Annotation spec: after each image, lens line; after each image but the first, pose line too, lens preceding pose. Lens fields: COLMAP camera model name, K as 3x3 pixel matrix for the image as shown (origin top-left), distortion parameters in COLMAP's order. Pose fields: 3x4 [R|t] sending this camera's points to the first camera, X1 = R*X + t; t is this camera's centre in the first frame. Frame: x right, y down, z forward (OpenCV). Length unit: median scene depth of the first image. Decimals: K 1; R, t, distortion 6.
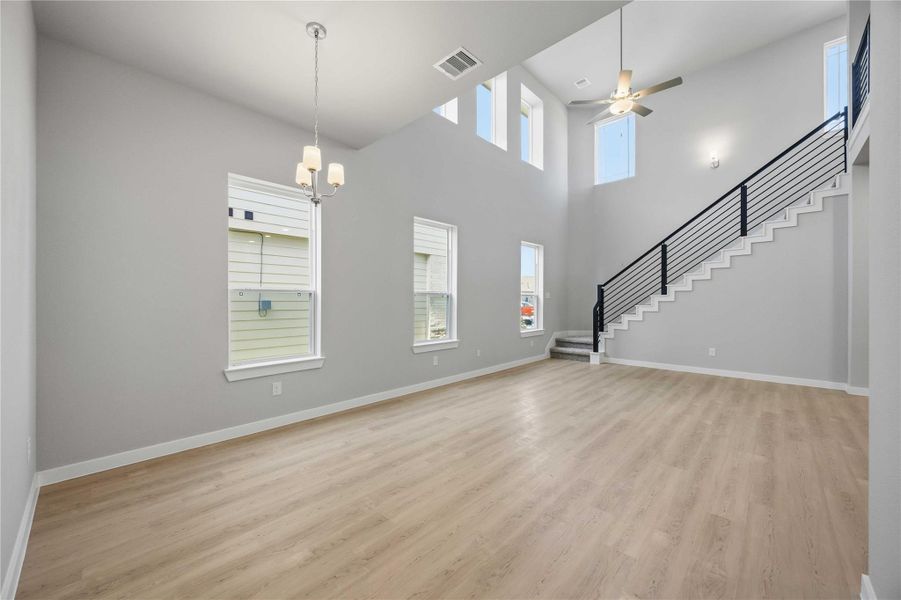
lens RADIAL K [[343.1, 0, 447.4], [0, 343.1, 301.5], [0, 0, 1]] dist [-0.001869, -0.000361]
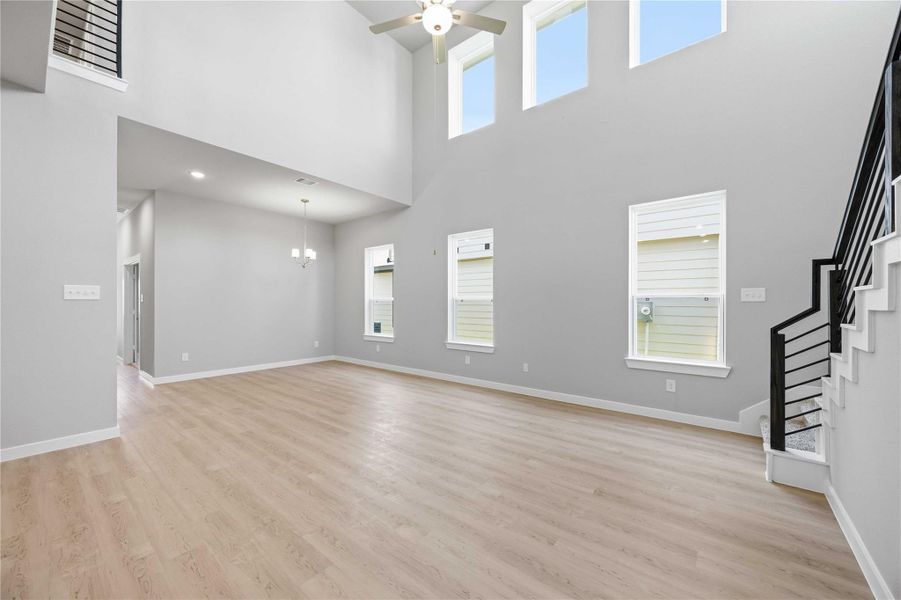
lens RADIAL K [[346.6, 0, 449.4], [0, 346.6, 301.8], [0, 0, 1]] dist [-0.000974, -0.000049]
pose [[0.075340, -0.007539, -0.997129, 1.844070], [-0.001771, 0.999969, -0.007695, -0.004033], [0.997156, 0.002346, 0.075324, 1.505889]]
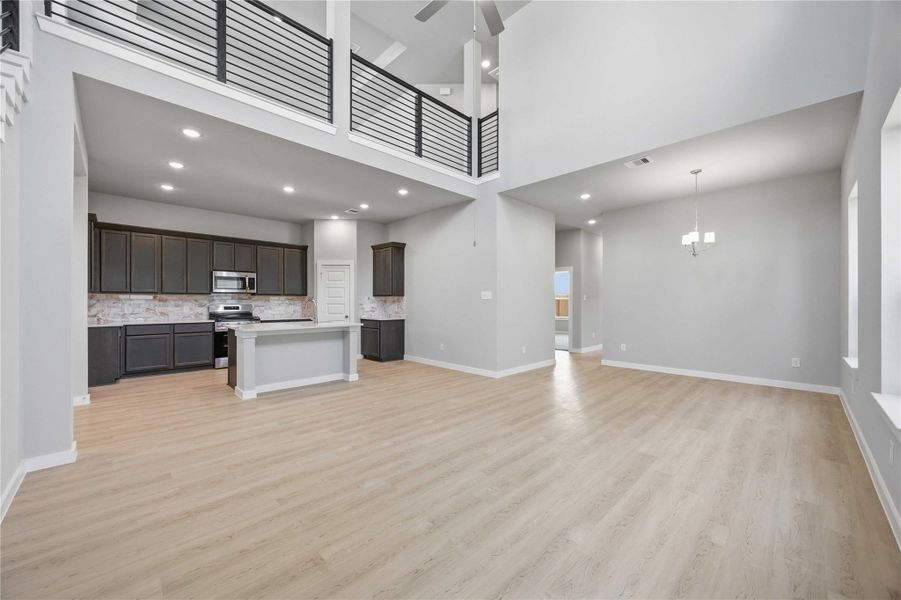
lens RADIAL K [[343.1, 0, 447.4], [0, 343.1, 301.5], [0, 0, 1]] dist [-0.001869, -0.000361]
pose [[-0.999079, -0.001278, 0.042884, 0.818337], [-0.001239, 0.999999, 0.000935, -0.005719], [-0.042885, 0.000881, -0.999080, 2.483266]]
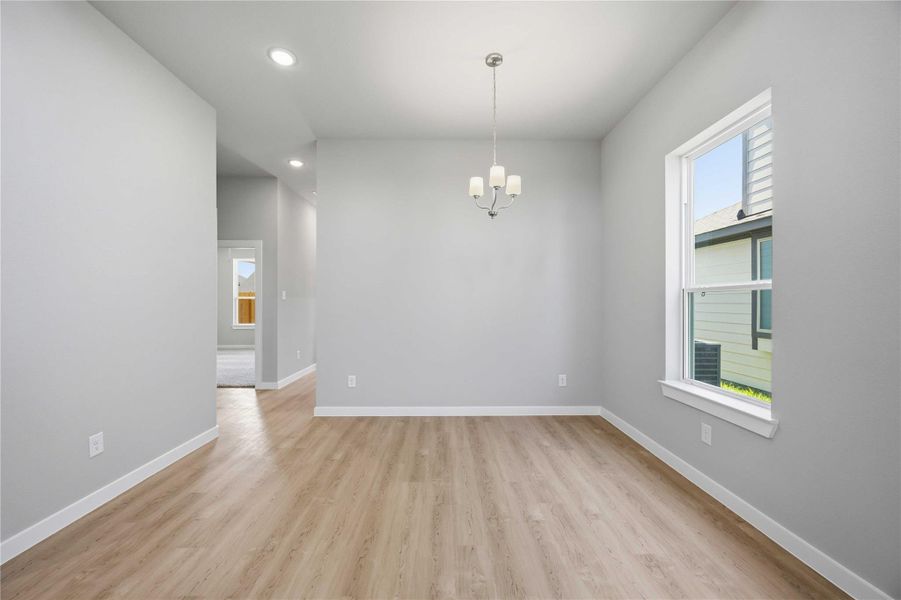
lens RADIAL K [[346.6, 0, 449.4], [0, 346.6, 301.8], [0, 0, 1]] dist [-0.000974, -0.000049]
pose [[-0.712932, -0.002173, -0.701230, 0.405780], [-0.002662, 0.999996, -0.000393, -0.003446], [0.701229, 0.001586, -0.712935, 1.349783]]
